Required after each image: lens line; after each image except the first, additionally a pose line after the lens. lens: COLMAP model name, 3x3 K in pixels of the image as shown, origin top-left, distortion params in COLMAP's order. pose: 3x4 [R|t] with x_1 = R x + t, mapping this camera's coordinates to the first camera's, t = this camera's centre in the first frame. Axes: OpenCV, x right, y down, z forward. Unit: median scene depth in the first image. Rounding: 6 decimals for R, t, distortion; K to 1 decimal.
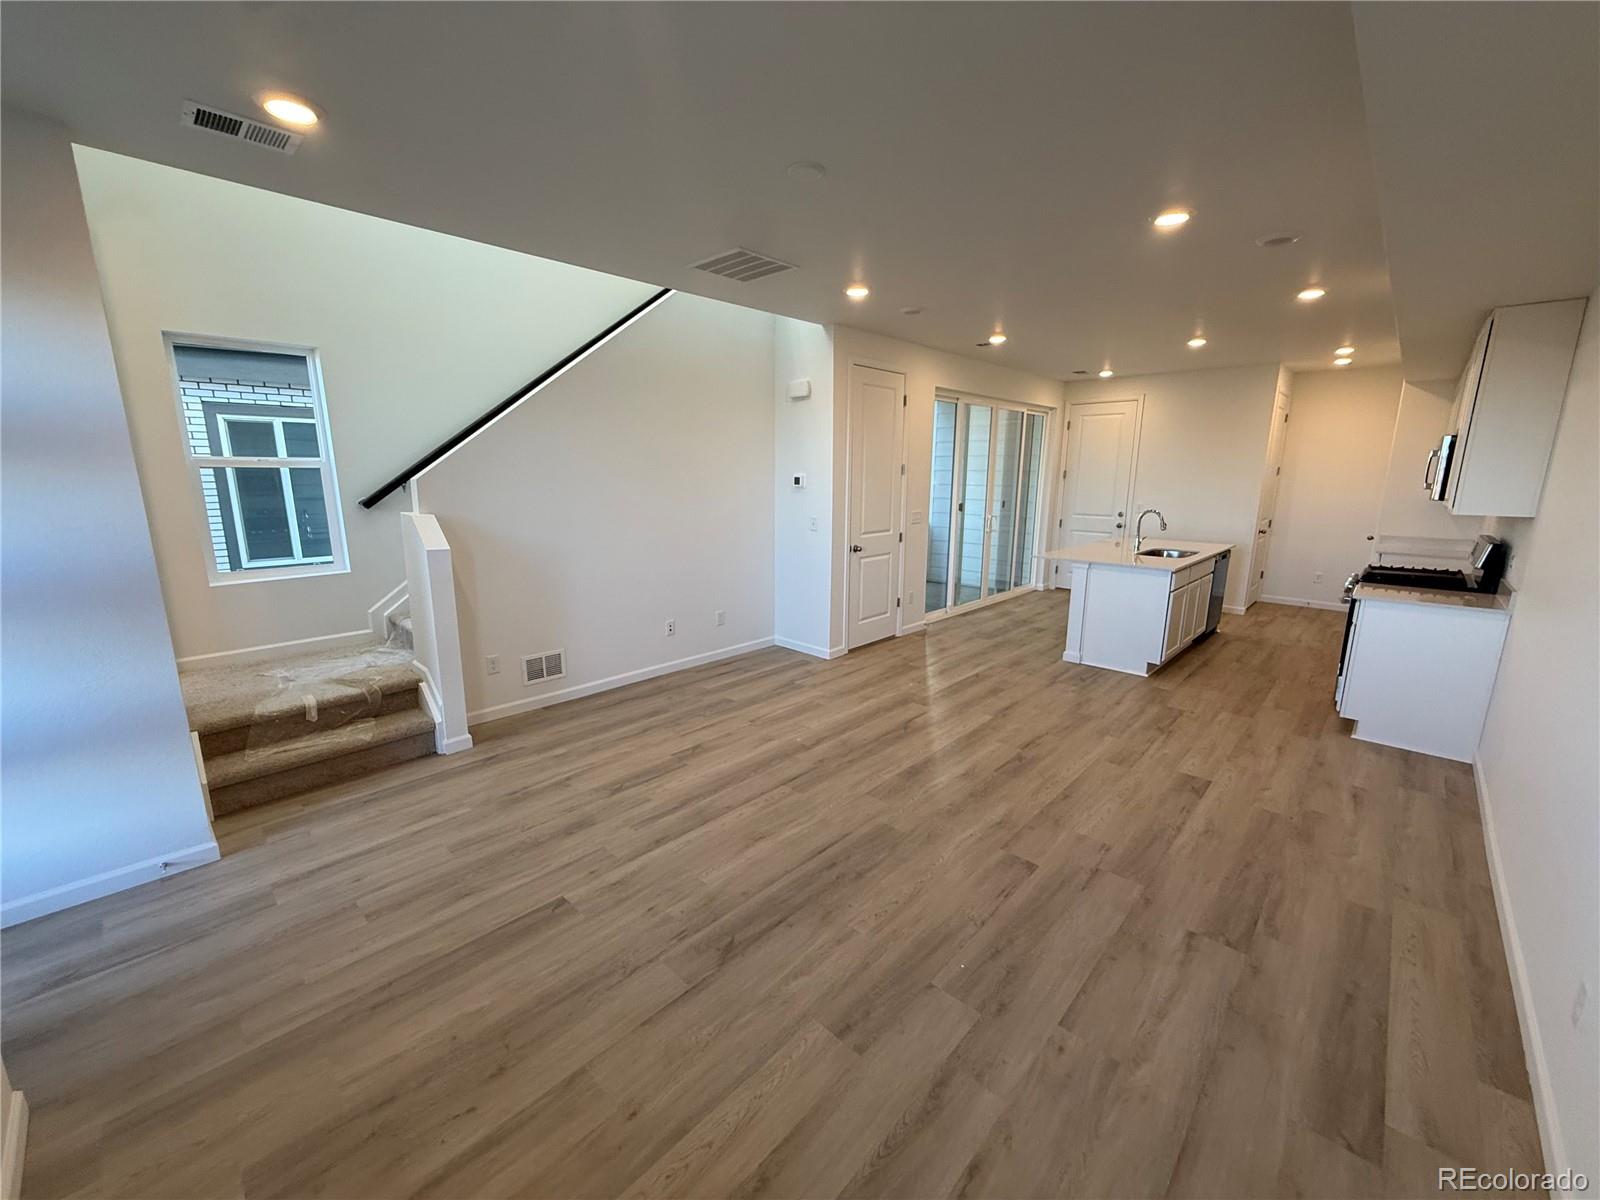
lens RADIAL K [[633.9, 0, 794.9], [0, 633.9, 599.1], [0, 0, 1]] dist [-0.001566, -0.000127]
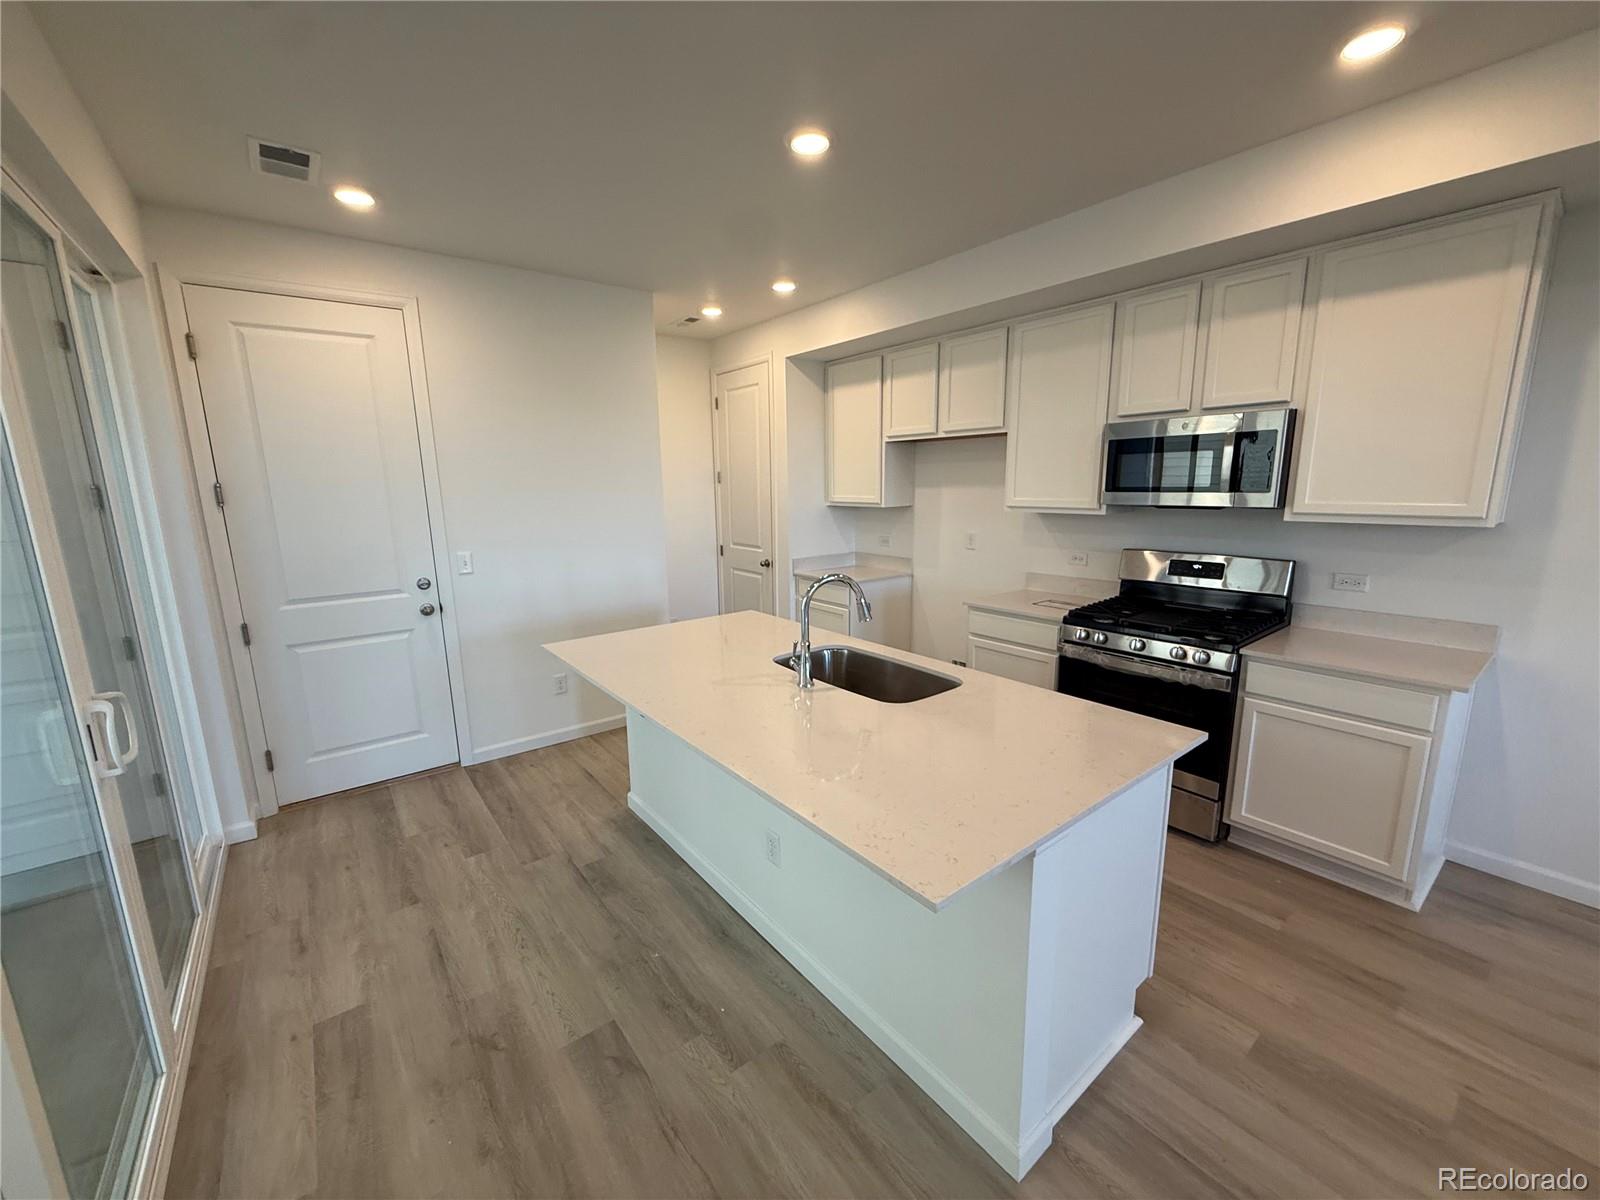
lens RADIAL K [[633.9, 0, 796.9], [0, 633.9, 602.3], [0, 0, 1]] dist [-0.001566, -0.000127]
pose [[0.152226, -0.186817, 0.970529, 0.193299], [0.215090, 0.964699, 0.151959, -0.187367], [-0.964657, 0.185619, 0.187035, 0.961107]]
